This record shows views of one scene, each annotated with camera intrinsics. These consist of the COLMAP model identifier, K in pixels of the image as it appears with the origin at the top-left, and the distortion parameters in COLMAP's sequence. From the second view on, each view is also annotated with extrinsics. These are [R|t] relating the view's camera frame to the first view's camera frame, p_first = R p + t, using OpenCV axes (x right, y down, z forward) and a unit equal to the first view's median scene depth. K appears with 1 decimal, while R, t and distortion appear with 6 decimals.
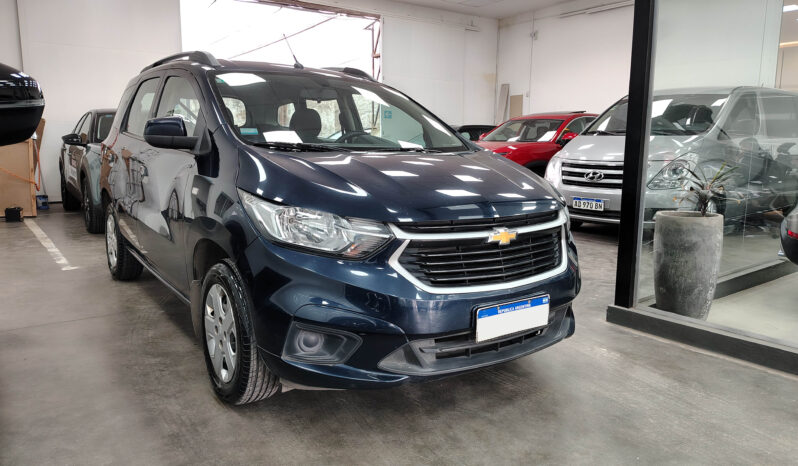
lens RADIAL K [[588.7, 0, 398.7], [0, 588.7, 232.5], [0, 0, 1]] dist [-0.011649, -0.000876]
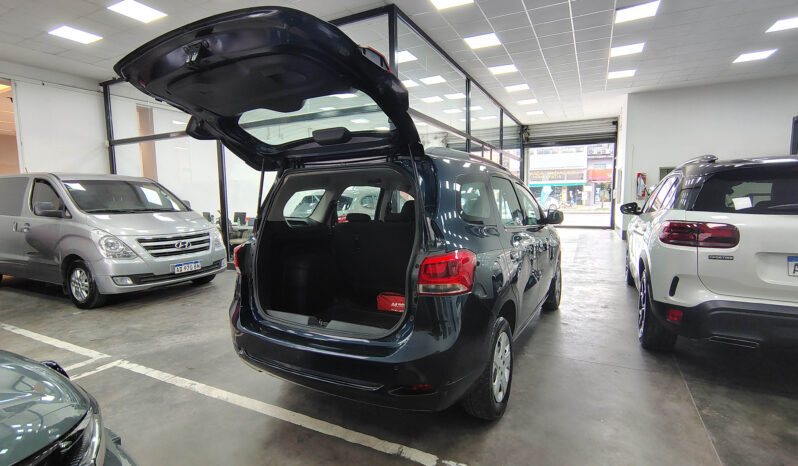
lens RADIAL K [[392.8, 0, 398.6], [0, 392.8, 233.8], [0, 0, 1]] dist [-0.011640, -0.000820]
pose [[-0.476447, -0.080775, 0.875485, -0.635040], [0.154703, 0.972532, 0.173919, -0.196192], [-0.865486, 0.218303, -0.450864, 0.976843]]
